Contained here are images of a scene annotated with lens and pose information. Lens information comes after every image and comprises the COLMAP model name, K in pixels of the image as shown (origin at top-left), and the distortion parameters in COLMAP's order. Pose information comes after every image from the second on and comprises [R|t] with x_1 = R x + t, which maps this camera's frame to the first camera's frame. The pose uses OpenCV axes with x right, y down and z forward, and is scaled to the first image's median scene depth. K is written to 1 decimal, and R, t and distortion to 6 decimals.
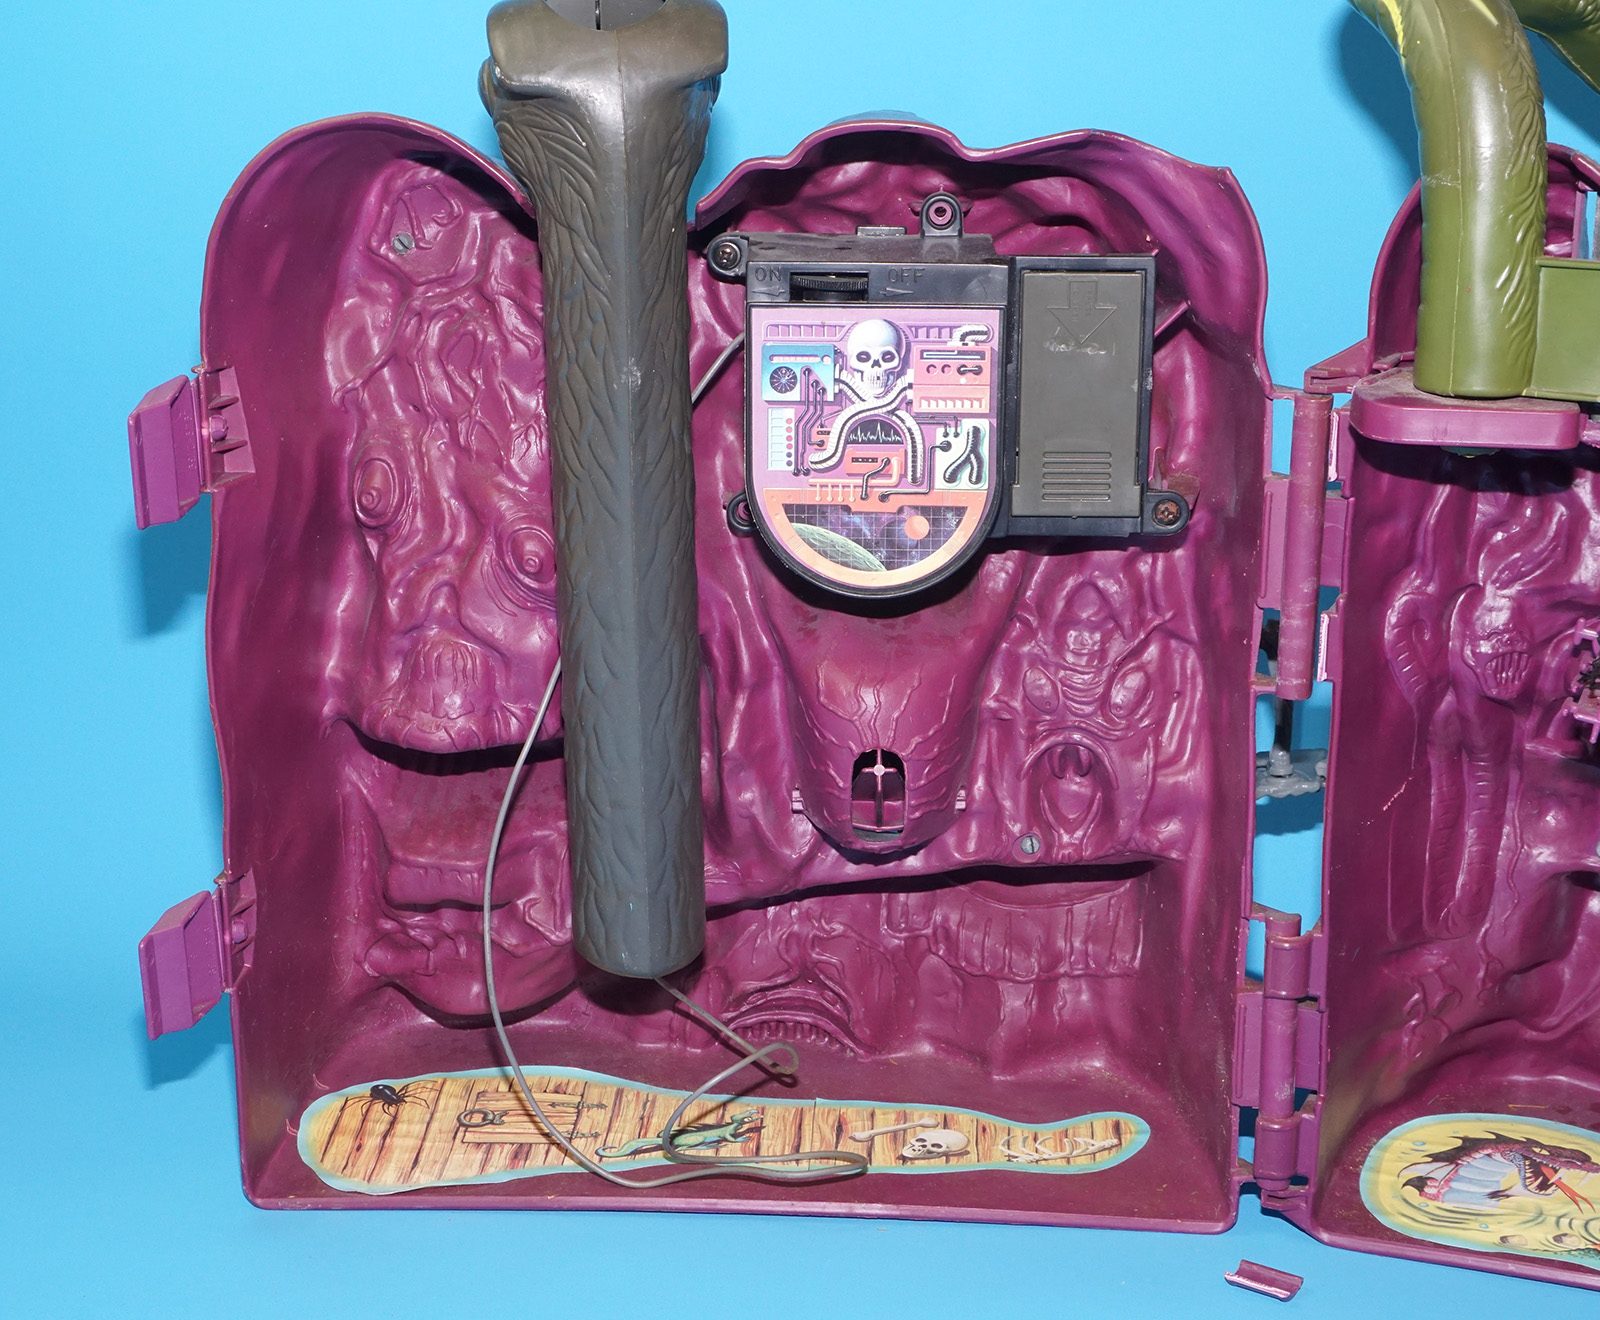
lens RADIAL K [[2632.3, 0, 804.7], [0, 2632.3, 619.1], [0, 0, 1]] dist [-0.013091, 0.111249]
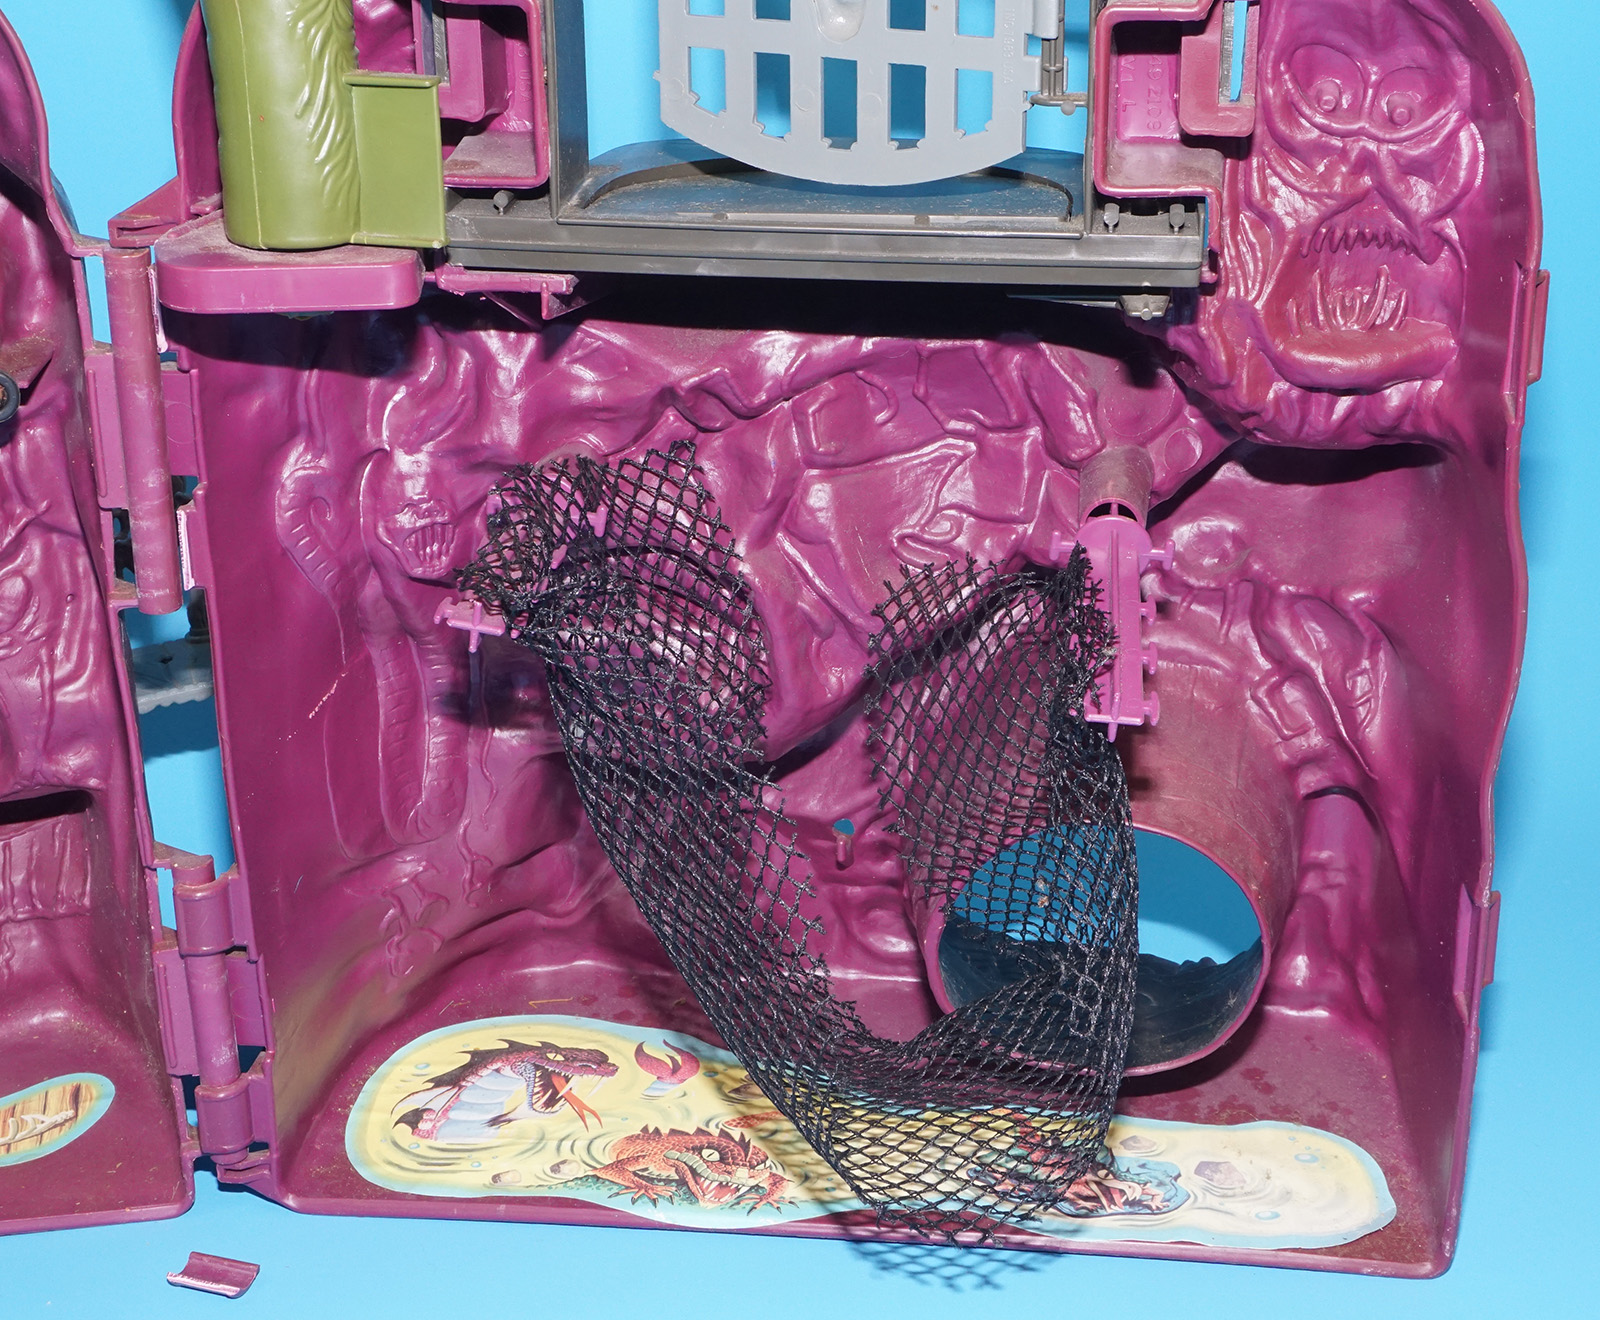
lens RADIAL K [[2672.5, 0, 800.0], [0, 2672.5, 660.0], [0, 0, 1]] dist [-0.005325, 0.040779]
pose [[0.962843, -0.105069, 0.248785, 0.152249], [0.075741, 0.989302, 0.124681, -0.040475], [-0.259223, -0.101205, 0.960500, 0.120065]]
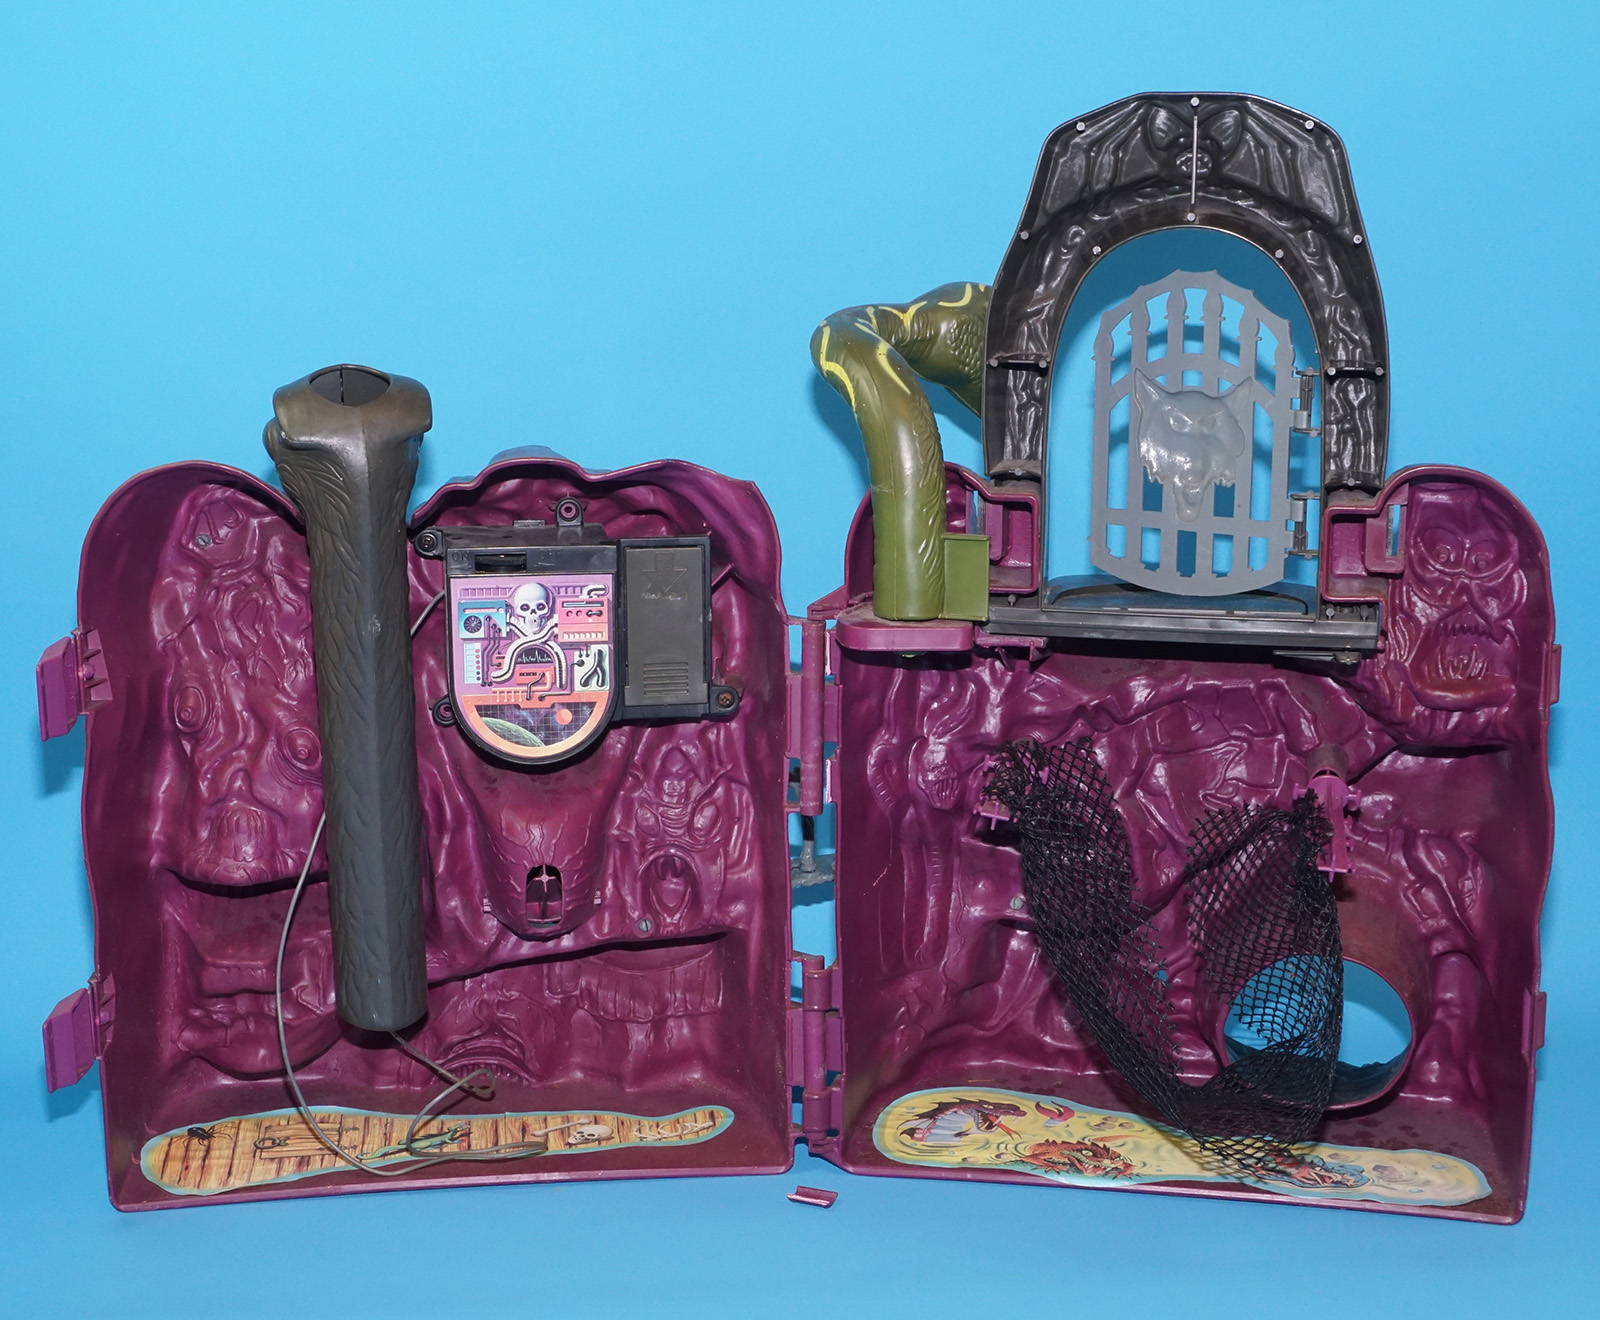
lens RADIAL K [[2241.6, 0, 840.0], [0, 2241.6, 683.3], [0, 0, 1]] dist [0.006245, -0.021308]
pose [[0.981078, -0.042646, 0.188856, -0.040846], [0.051813, 0.997693, -0.043870, 0.010298], [-0.186549, 0.052825, 0.981024, -0.280372]]
